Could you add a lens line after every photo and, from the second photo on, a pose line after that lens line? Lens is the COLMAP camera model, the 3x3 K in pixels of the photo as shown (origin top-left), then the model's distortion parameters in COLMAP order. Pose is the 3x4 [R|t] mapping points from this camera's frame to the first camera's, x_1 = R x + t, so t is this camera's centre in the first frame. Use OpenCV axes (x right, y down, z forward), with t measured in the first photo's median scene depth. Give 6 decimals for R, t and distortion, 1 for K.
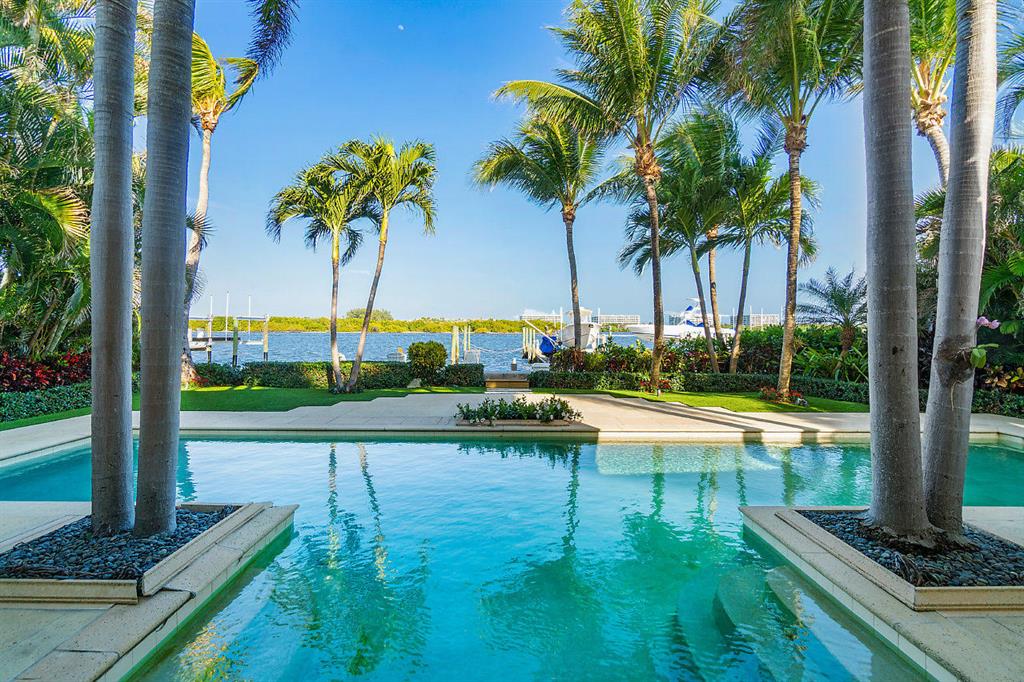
lens RADIAL K [[471.6, 0, 512.0], [0, 471.6, 341.0], [0, 0, 1]] dist [0.000726, 0.000113]
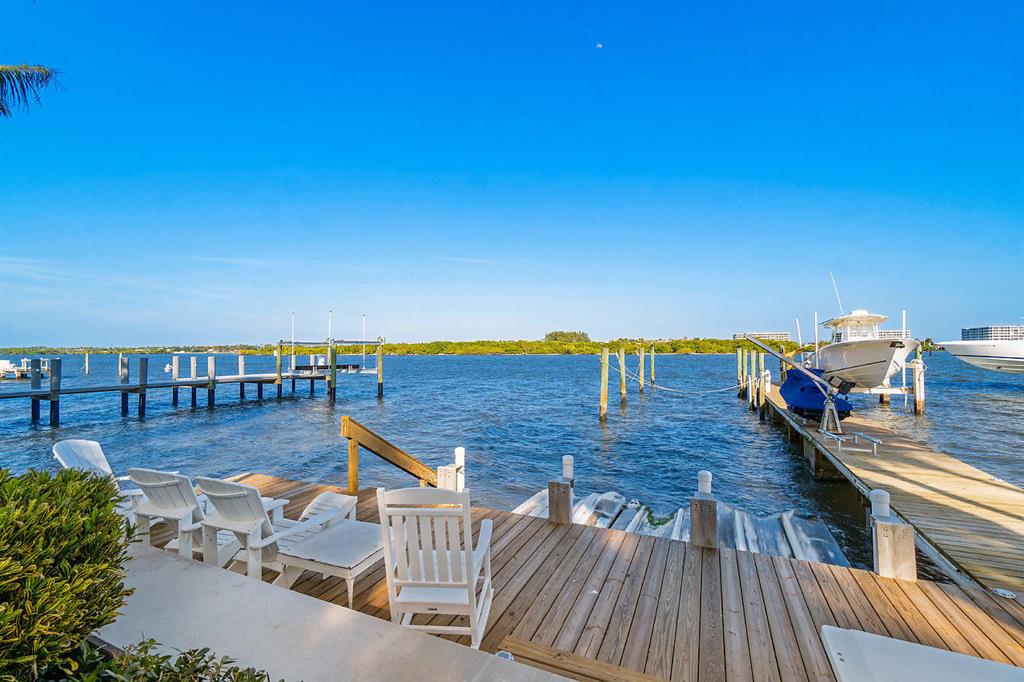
lens RADIAL K [[450.7, 0, 511.5], [0, 450.7, 360.6], [0, 0, 1]] dist [0.001445, 0.000144]
pose [[0.904519, 0.000012, -0.426433, 0.015726], [-0.000916, 0.999998, -0.001915, -0.029069], [0.426432, 0.002122, 0.904517, 0.851675]]
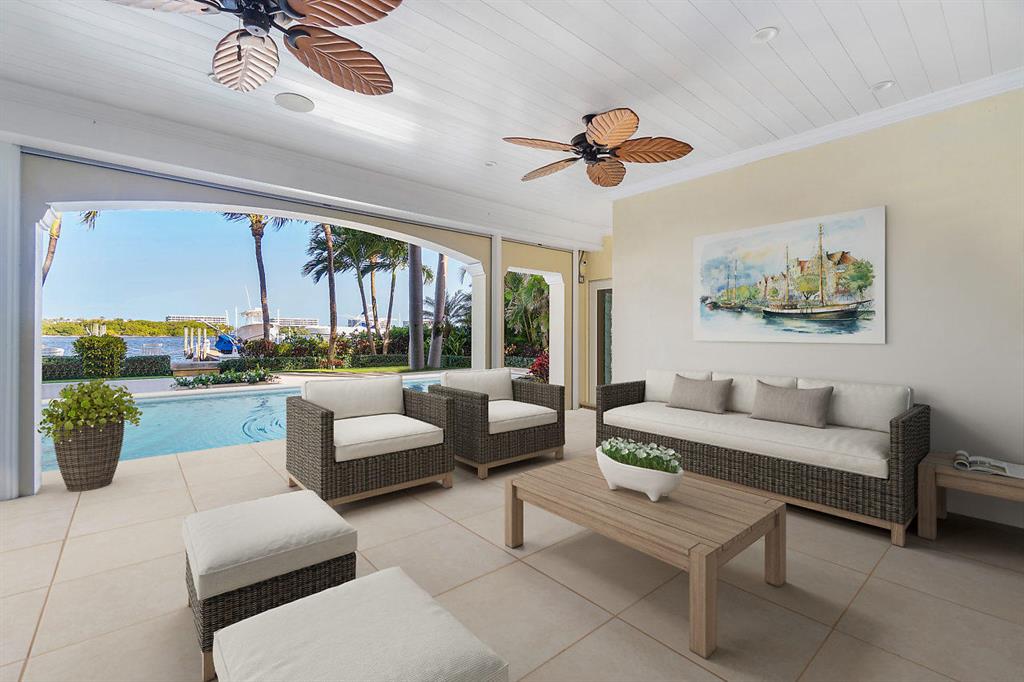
lens RADIAL K [[442.8, 0, 532.6], [0, 442.8, 332.8], [0, 0, 1]] dist [0.000927, 0.000077]
pose [[0.754589, -0.001200, 0.656196, -0.094417], [0.017299, 0.999687, -0.018065, 0.026944], [-0.655969, 0.024983, 0.754374, -0.337942]]
